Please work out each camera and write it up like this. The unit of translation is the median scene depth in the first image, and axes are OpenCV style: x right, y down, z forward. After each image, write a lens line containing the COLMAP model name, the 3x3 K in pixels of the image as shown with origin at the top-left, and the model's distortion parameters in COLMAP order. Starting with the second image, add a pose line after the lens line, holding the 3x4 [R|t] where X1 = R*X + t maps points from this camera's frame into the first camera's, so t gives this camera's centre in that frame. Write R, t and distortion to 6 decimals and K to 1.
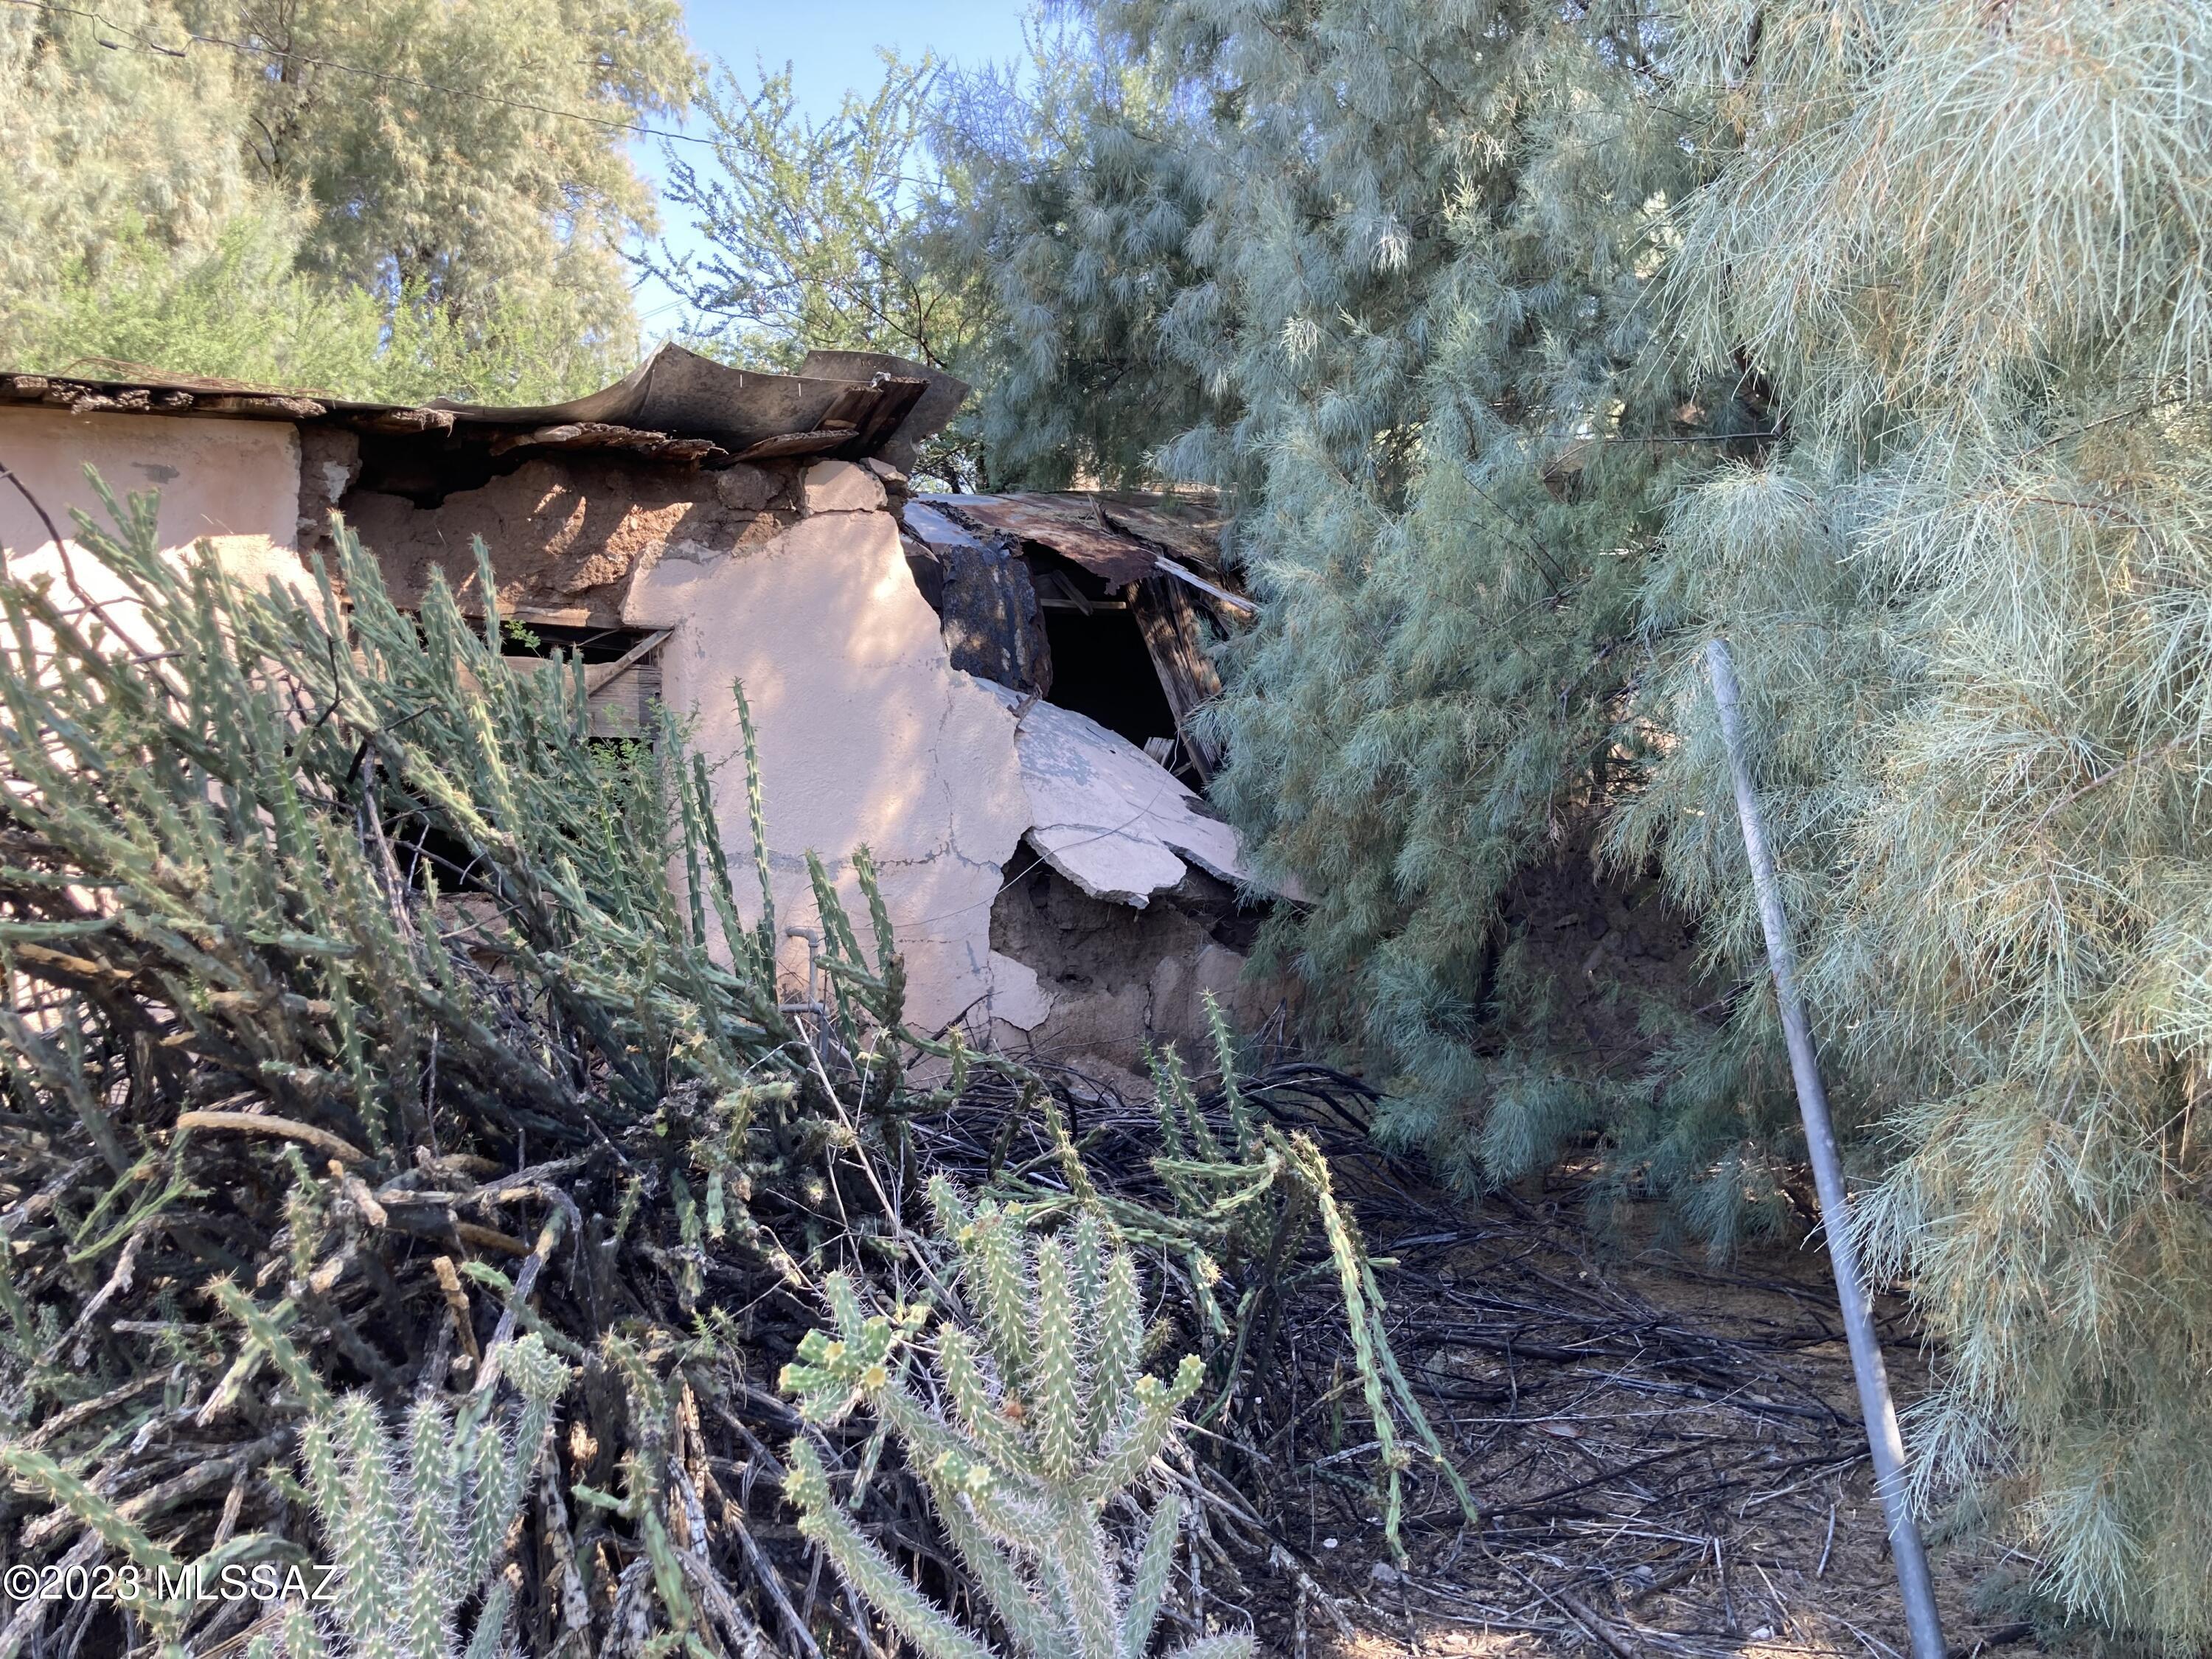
lens RADIAL K [[1794.6, 0, 1106.3], [0, 1794.6, 839.4], [0, 0, 1]] dist [0.012345, -0.026946]
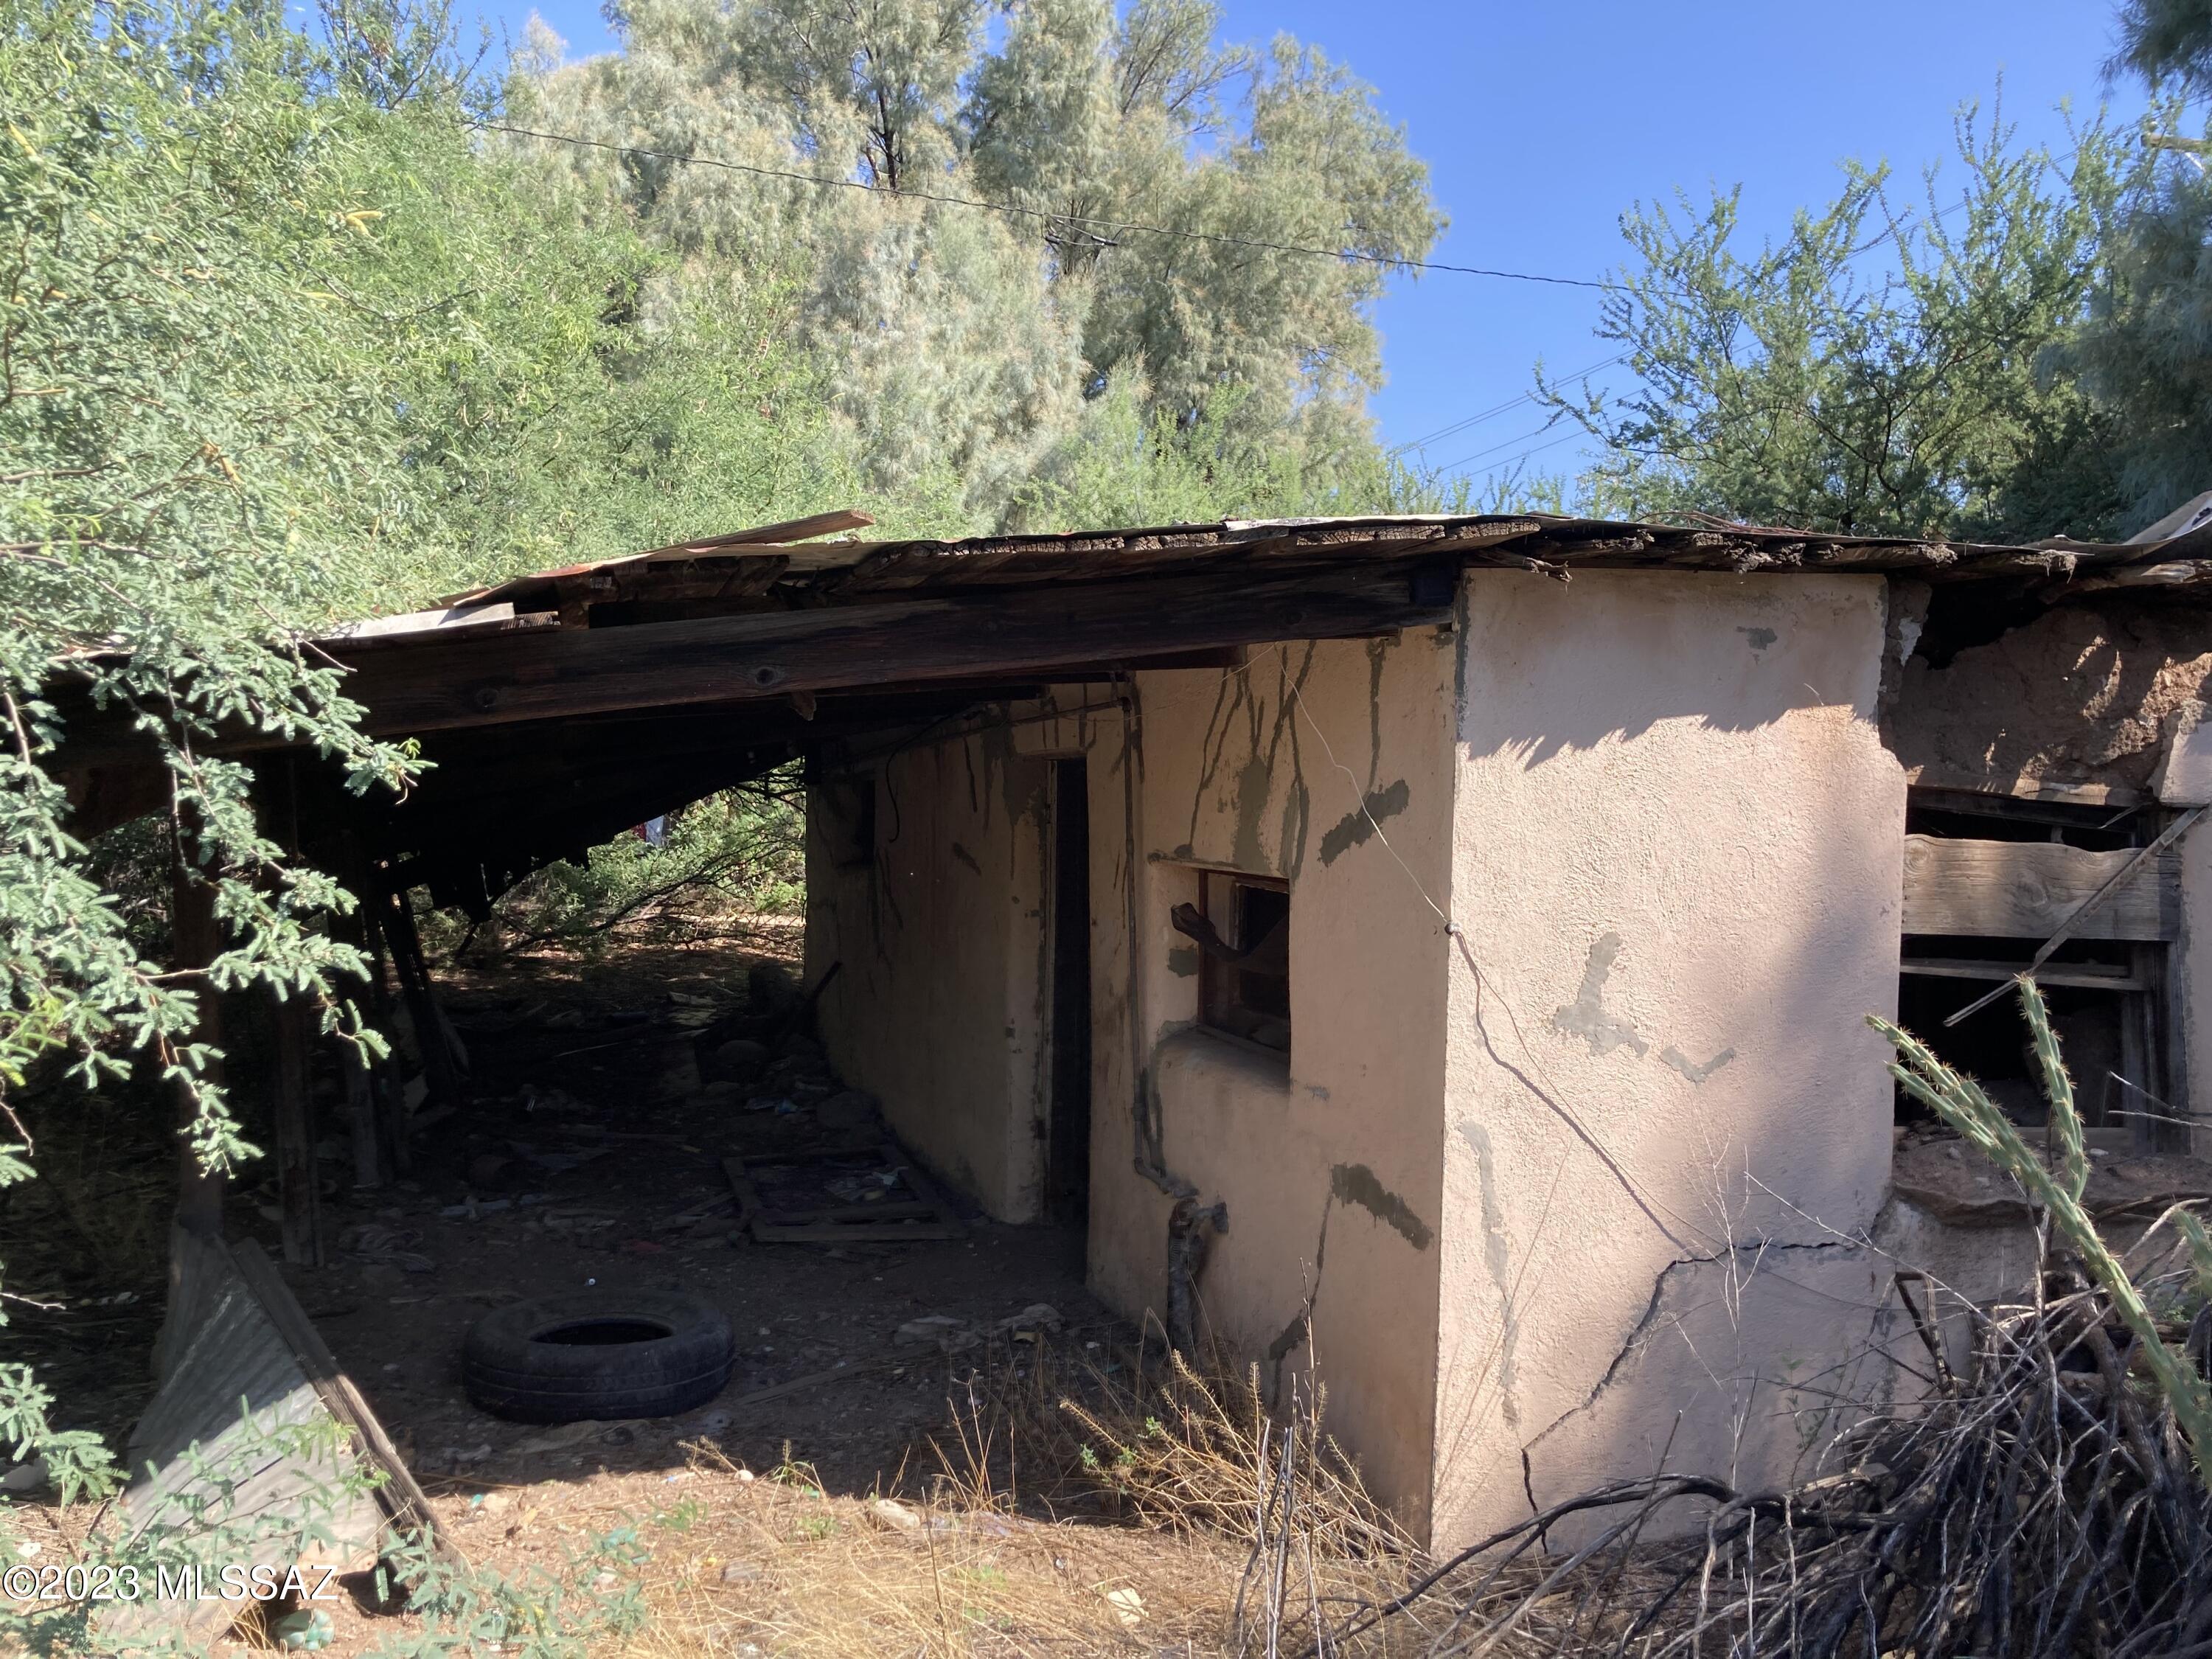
lens RADIAL K [[1803.6, 0, 1106.6], [0, 1803.6, 820.9], [0, 0, 1]] dist [0.012655, 0.002237]
pose [[0.946456, 0.000216, -0.322833, -0.174675], [-0.028539, 0.996141, -0.083000, -0.011444], [0.321569, 0.087770, 0.942809, 0.028750]]
